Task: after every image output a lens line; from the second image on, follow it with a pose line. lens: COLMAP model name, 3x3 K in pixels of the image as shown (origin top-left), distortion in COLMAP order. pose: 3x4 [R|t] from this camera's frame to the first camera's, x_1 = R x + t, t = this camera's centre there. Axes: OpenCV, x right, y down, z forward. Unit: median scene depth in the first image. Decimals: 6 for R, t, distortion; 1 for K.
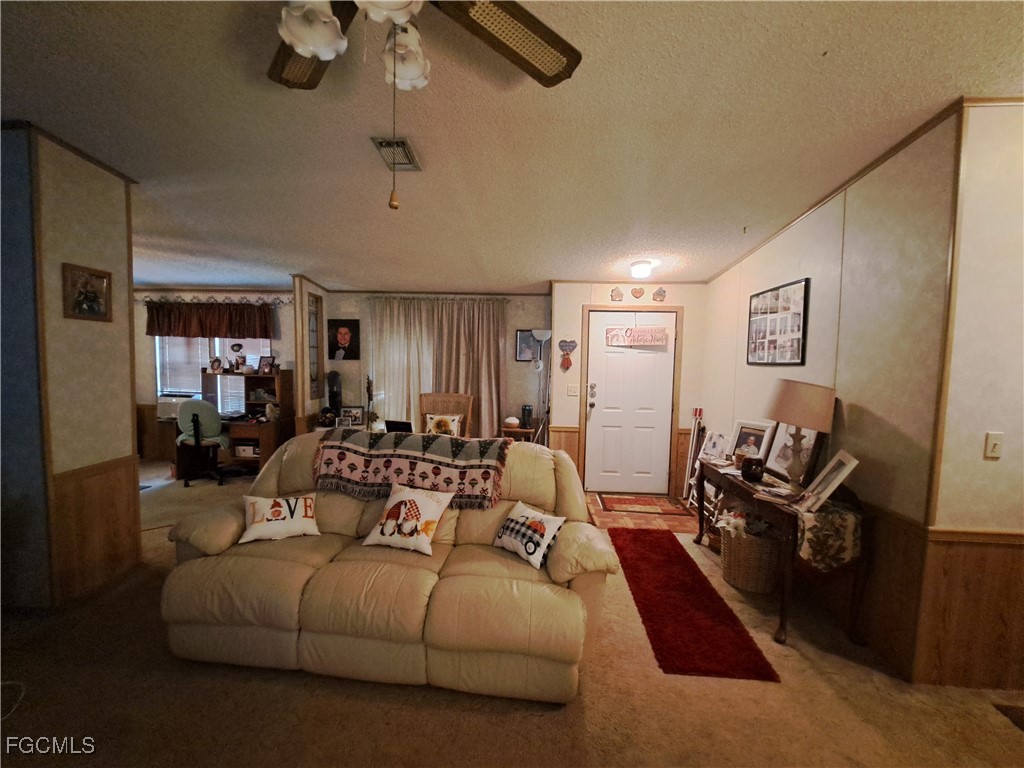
lens RADIAL K [[404.6, 0, 512.0], [0, 404.6, 384.0], [0, 0, 1]] dist [-0.012837, 0.000074]
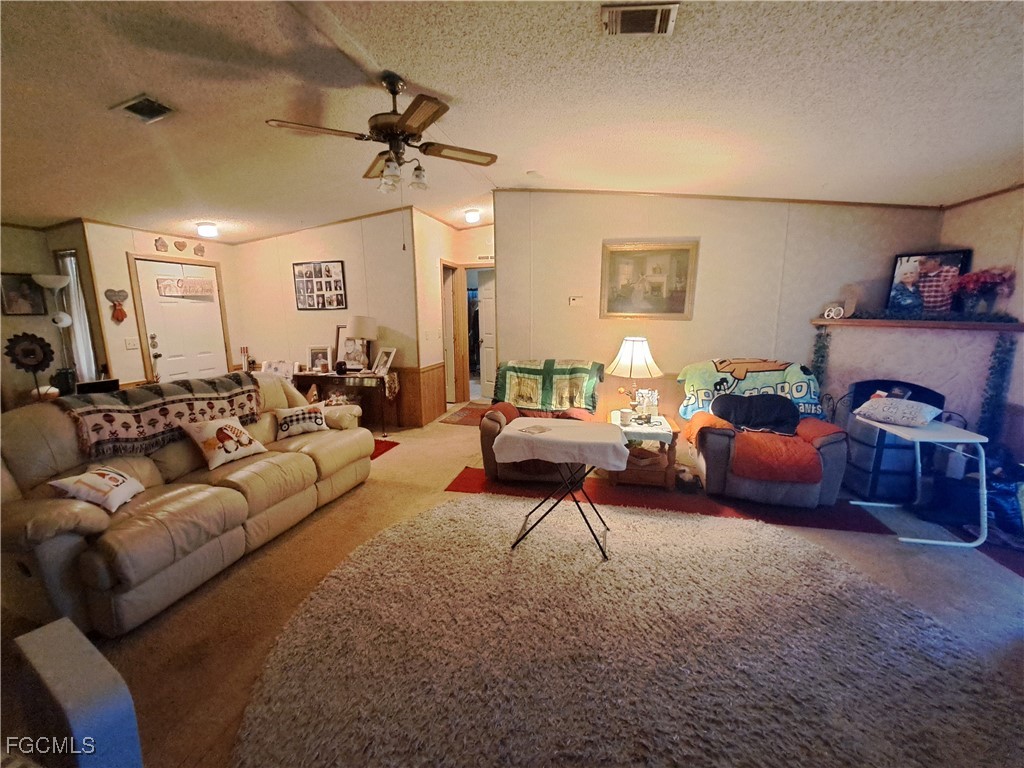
lens RADIAL K [[405.0, 0, 512.0], [0, 405.0, 384.0], [0, 0, 1]] dist [-0.013616, -0.000421]
pose [[0.164488, -0.197590, 0.966386, -1.146523], [0.074220, 0.979433, 0.187624, -0.000353], [-0.983583, 0.040863, 0.175770, -0.069785]]
